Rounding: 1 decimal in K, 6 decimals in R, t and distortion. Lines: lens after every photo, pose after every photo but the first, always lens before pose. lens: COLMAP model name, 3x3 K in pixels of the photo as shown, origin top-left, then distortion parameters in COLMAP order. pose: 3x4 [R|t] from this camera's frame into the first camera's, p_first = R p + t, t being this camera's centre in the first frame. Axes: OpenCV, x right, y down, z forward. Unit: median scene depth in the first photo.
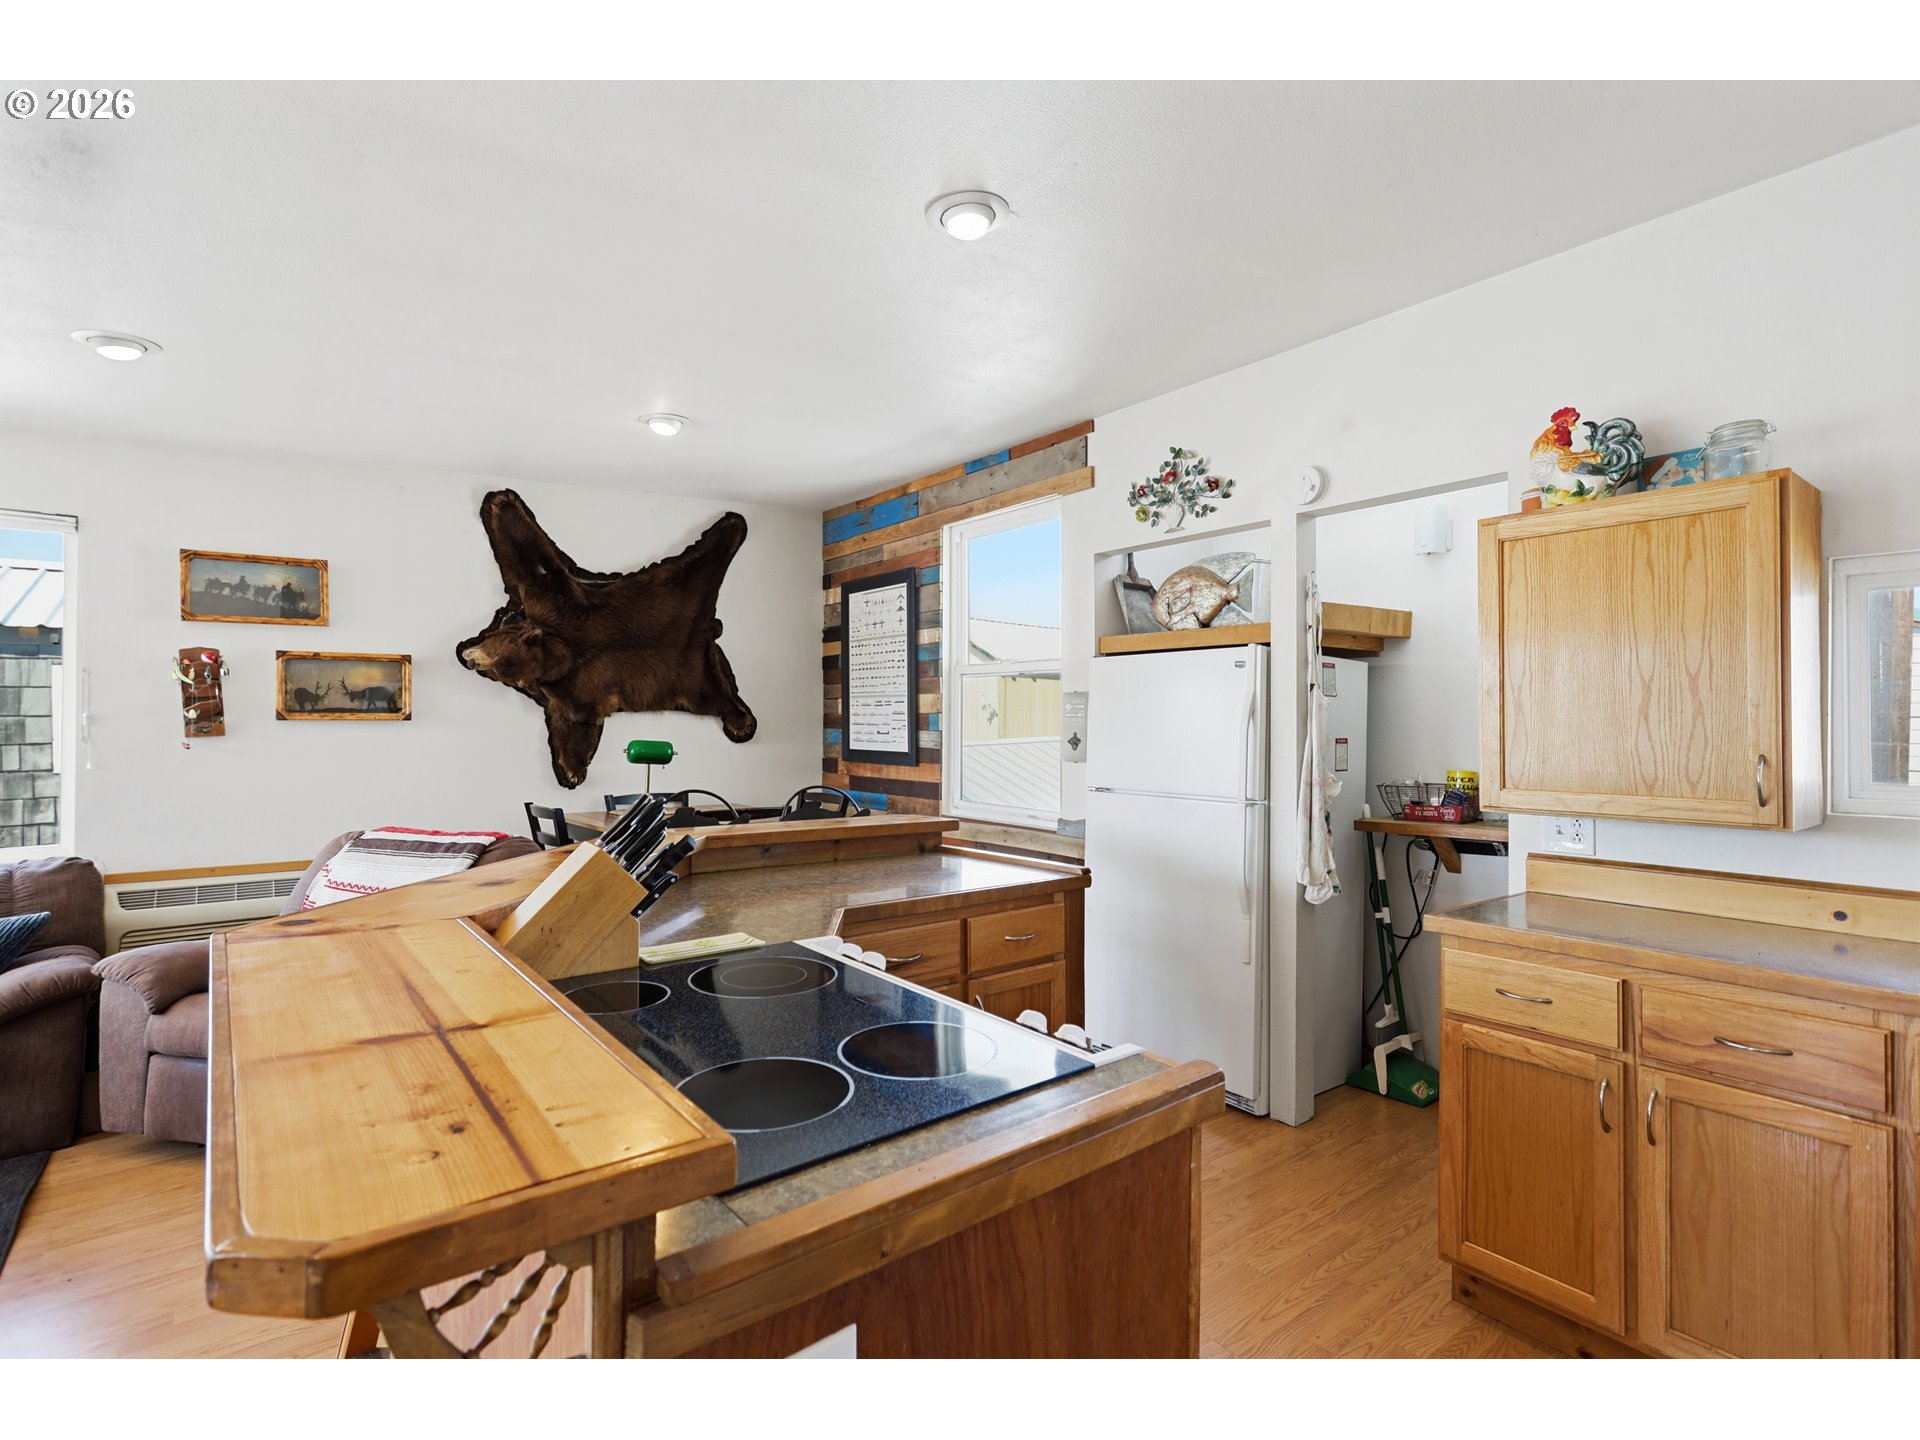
lens RADIAL K [[912.3, 0, 963.1], [0, 912.3, 713.7], [0, 0, 1]] dist [-0.001196, 0.001203]
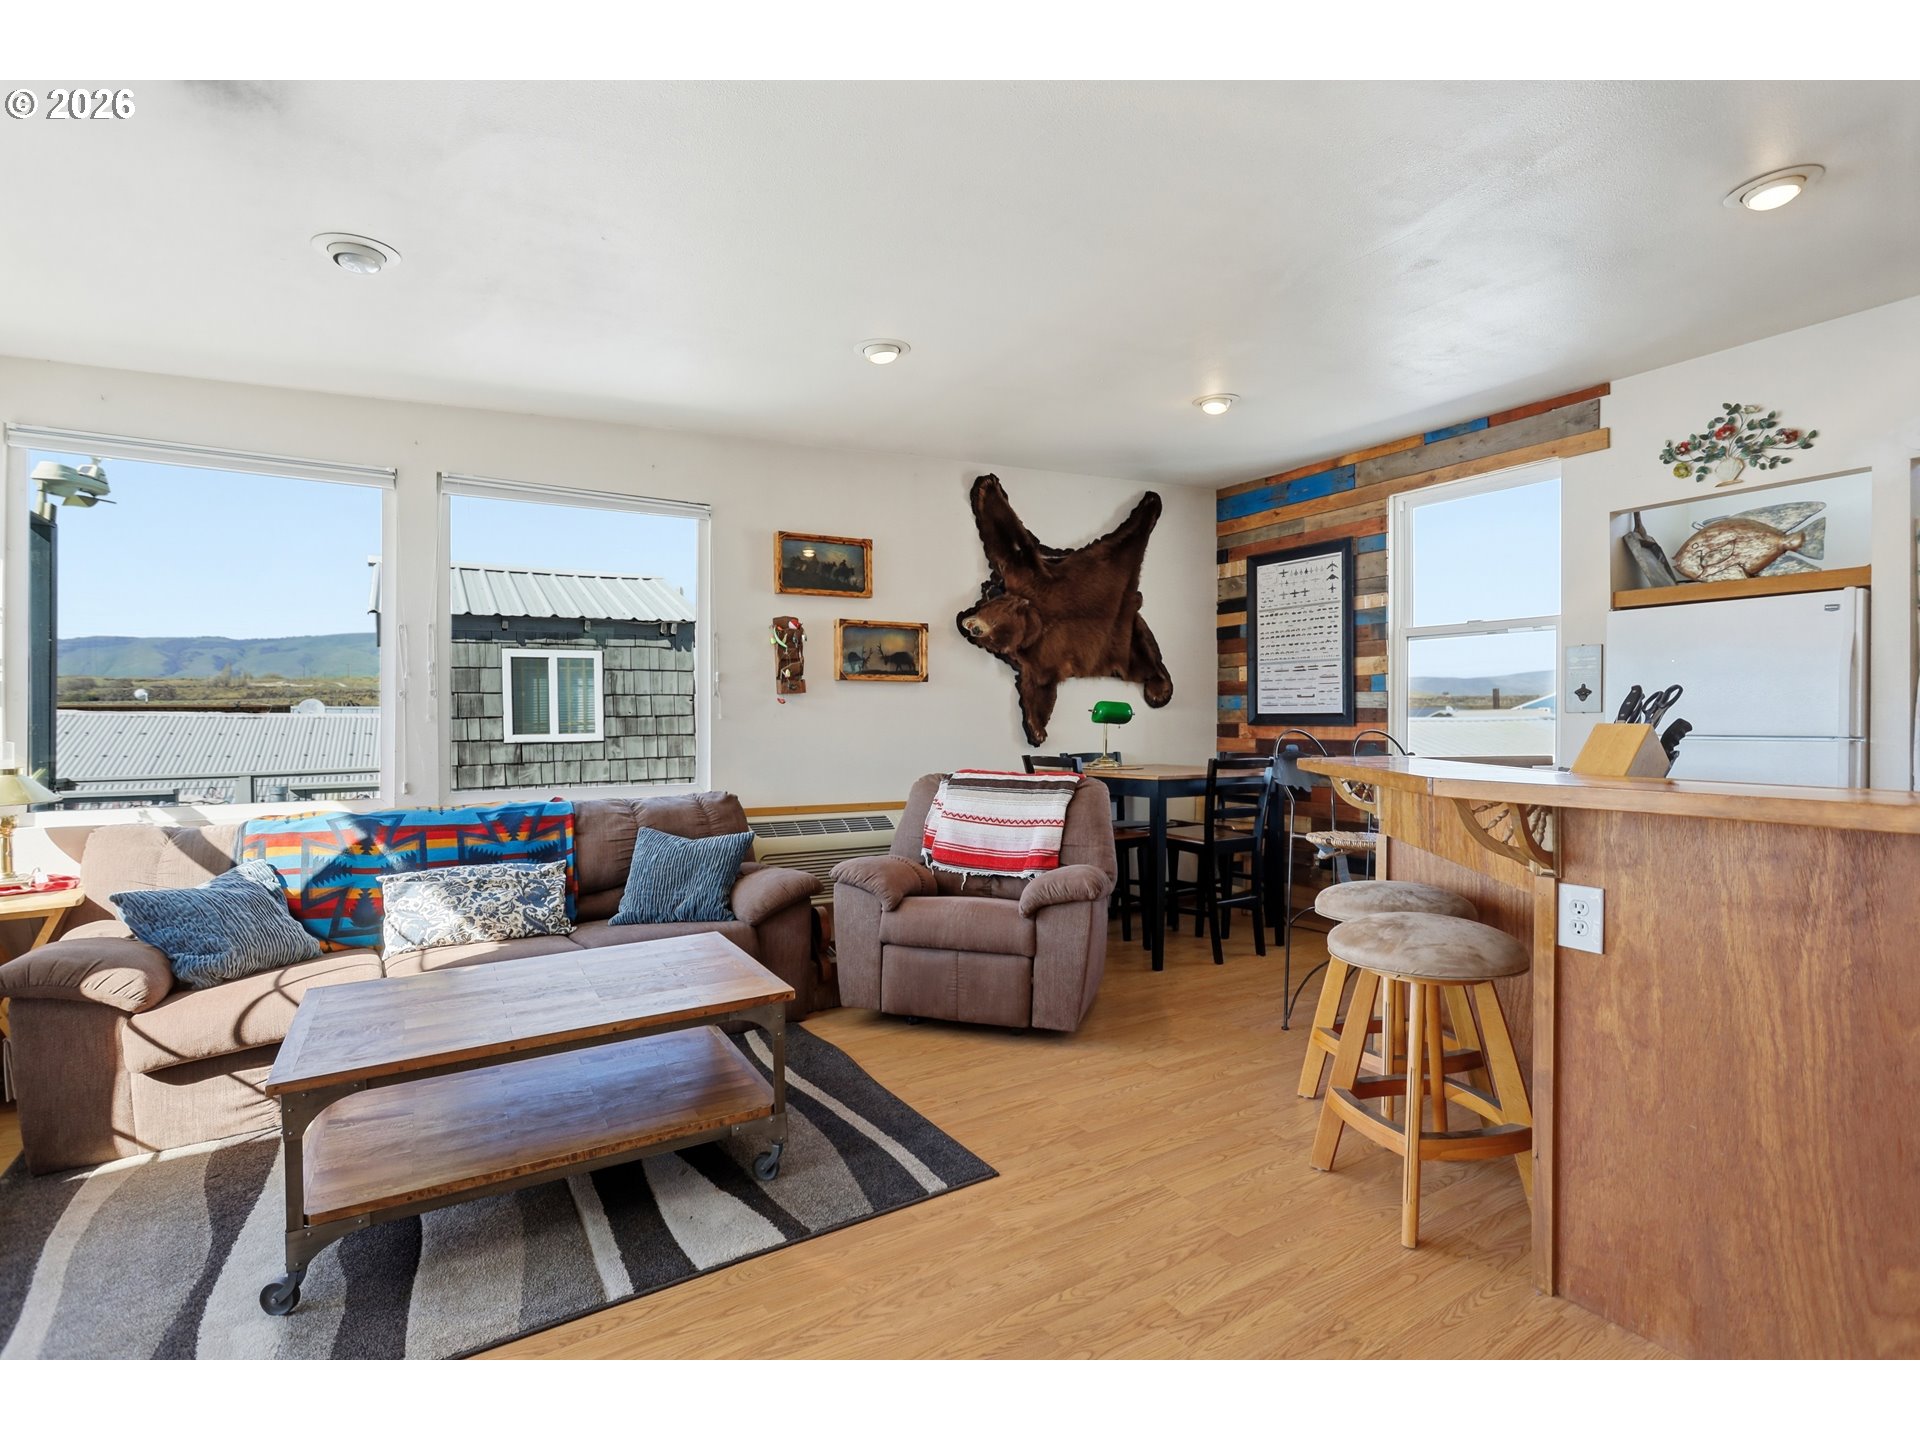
lens RADIAL K [[922.1, 0, 960.0], [0, 922.1, 720.0], [0, 0, 1]] dist [0.000890, 0.001432]
pose [[0.993026, -0.004554, -0.117807, -0.402836], [0.005321, 0.999967, 0.006199, 0.044493], [0.117775, -0.006782, 0.993017, -0.116532]]
